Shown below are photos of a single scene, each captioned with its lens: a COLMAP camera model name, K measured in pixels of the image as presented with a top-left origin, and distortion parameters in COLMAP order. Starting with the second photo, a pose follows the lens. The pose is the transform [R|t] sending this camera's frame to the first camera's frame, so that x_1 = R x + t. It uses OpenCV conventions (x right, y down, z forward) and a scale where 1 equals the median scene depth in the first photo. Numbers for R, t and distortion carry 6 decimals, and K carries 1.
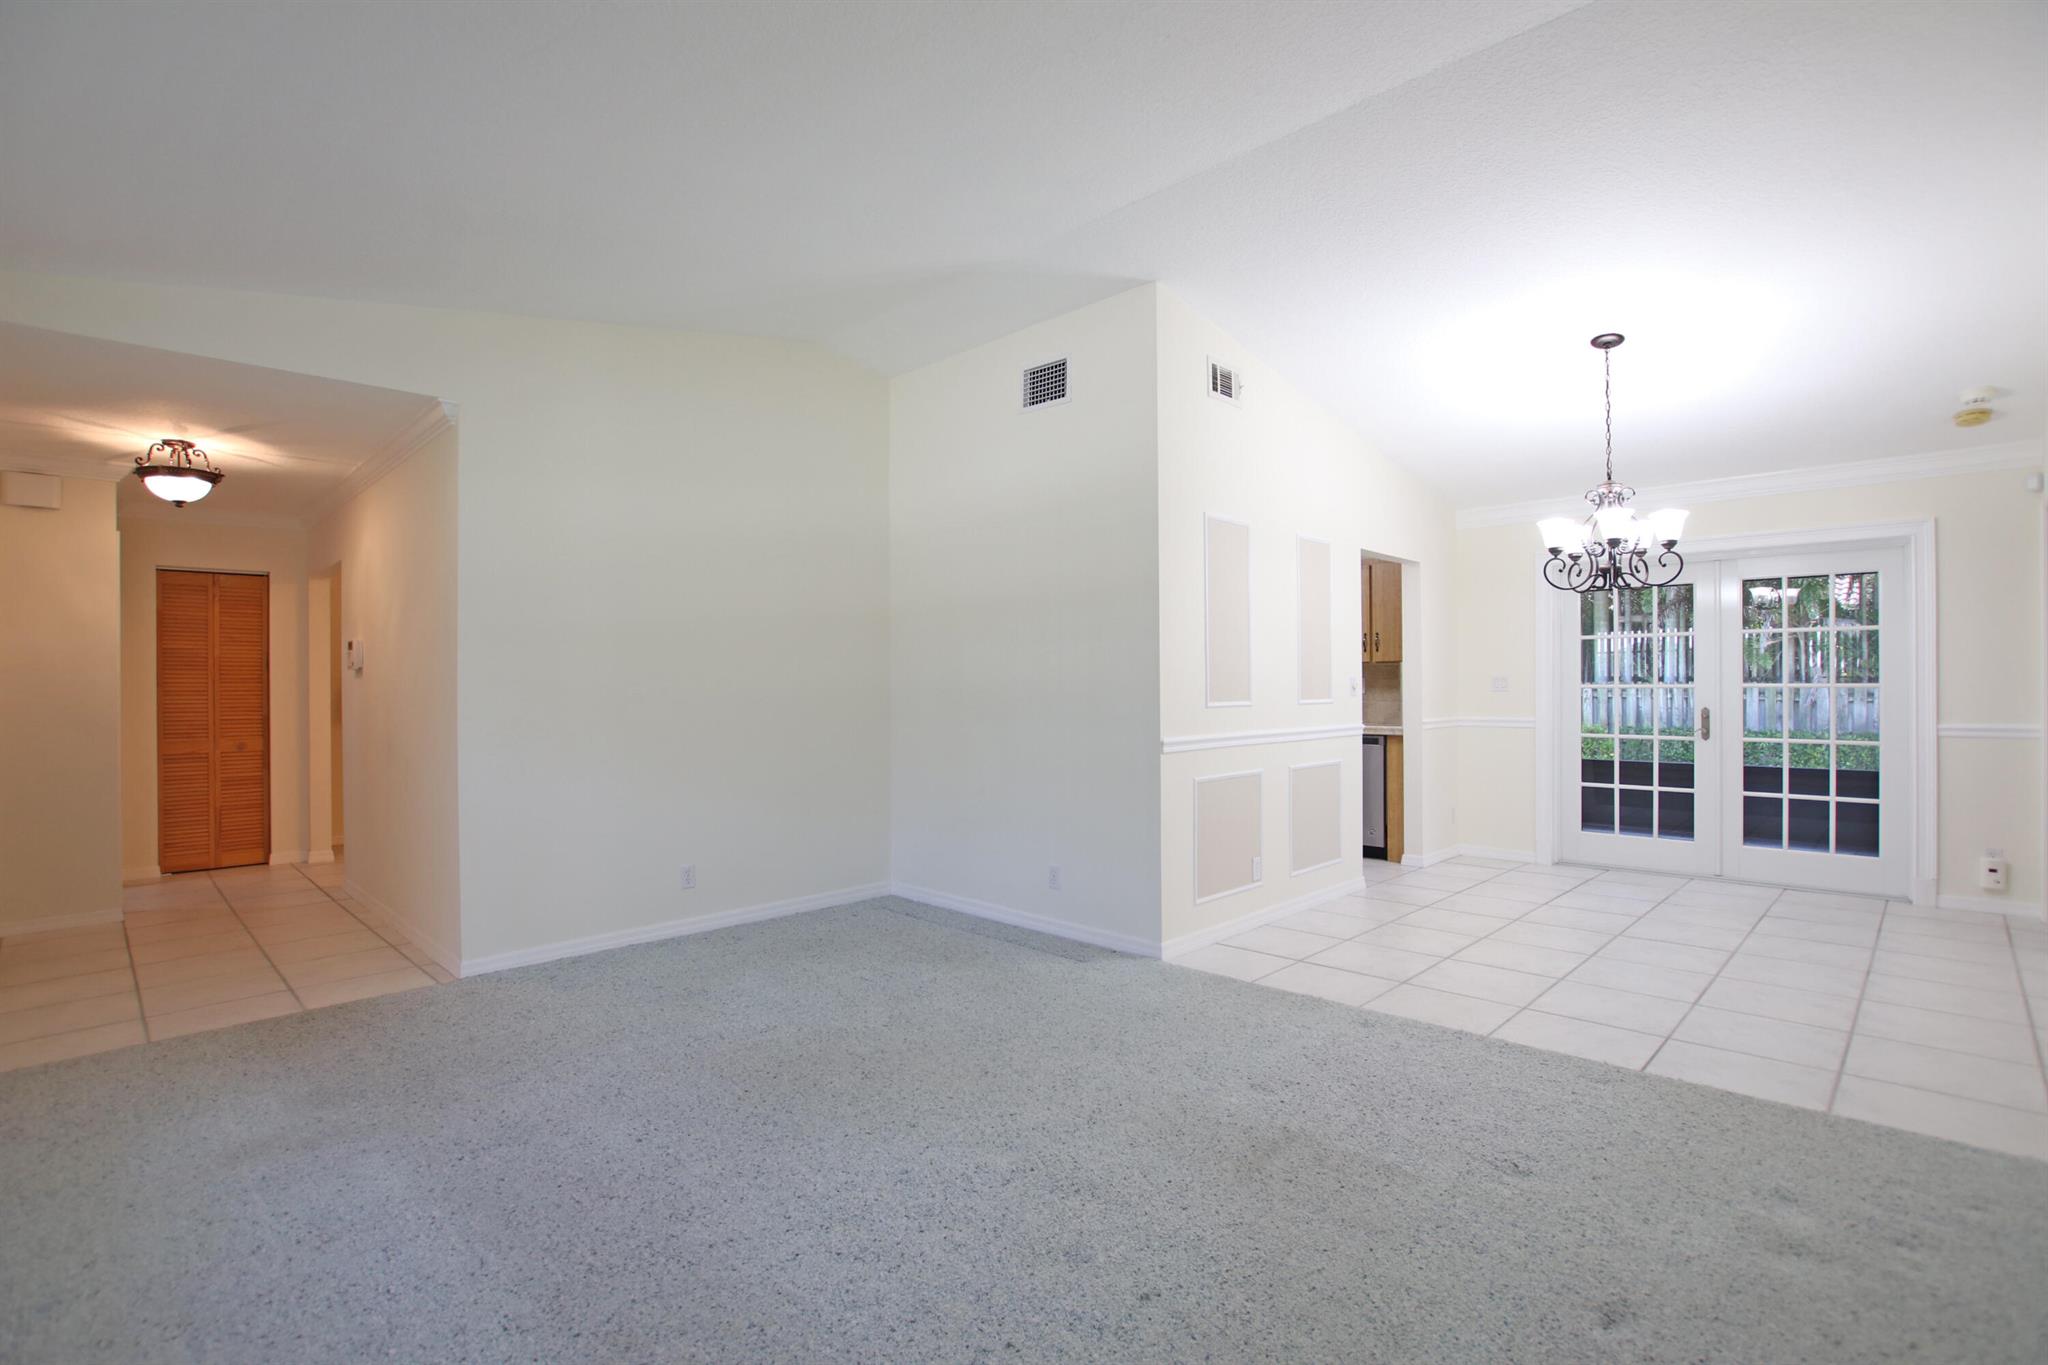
lens RADIAL K [[960.9, 0, 1024.0], [0, 960.9, 682.5], [0, 0, 1]] dist [-0.024307, 0.000231]
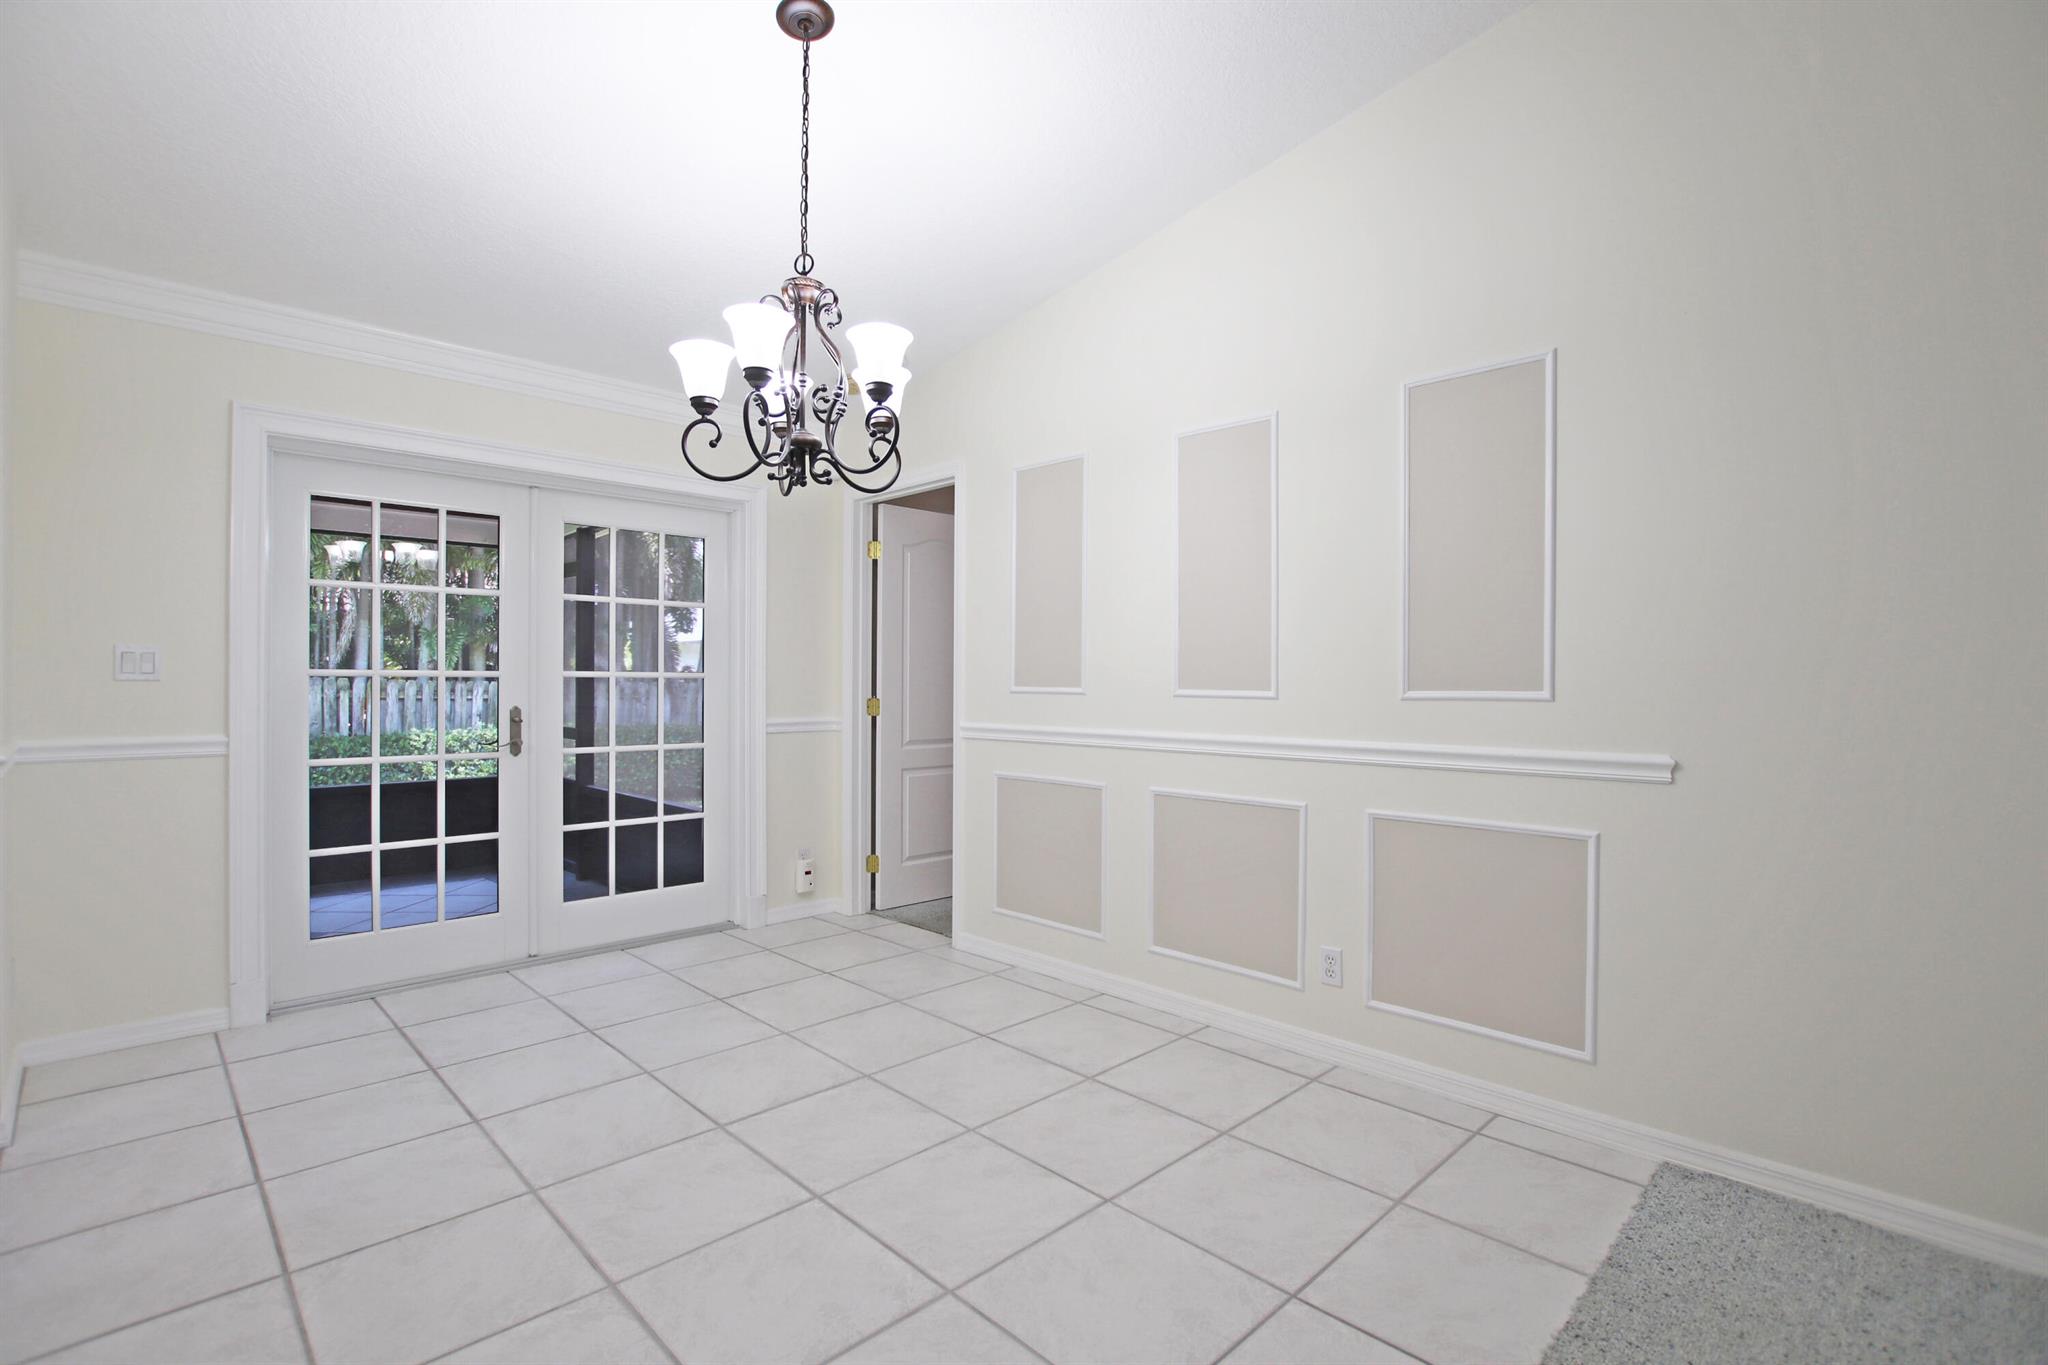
lens RADIAL K [[960.9, 0, 1024.0], [0, 960.9, 682.5], [0, 0, 1]] dist [-0.024307, 0.000231]
pose [[0.003607, 0.011961, 0.999922, 0.056261], [-0.005484, 0.999914, -0.011941, 0.016016], [-0.999978, -0.005440, 0.003672, 0.656839]]
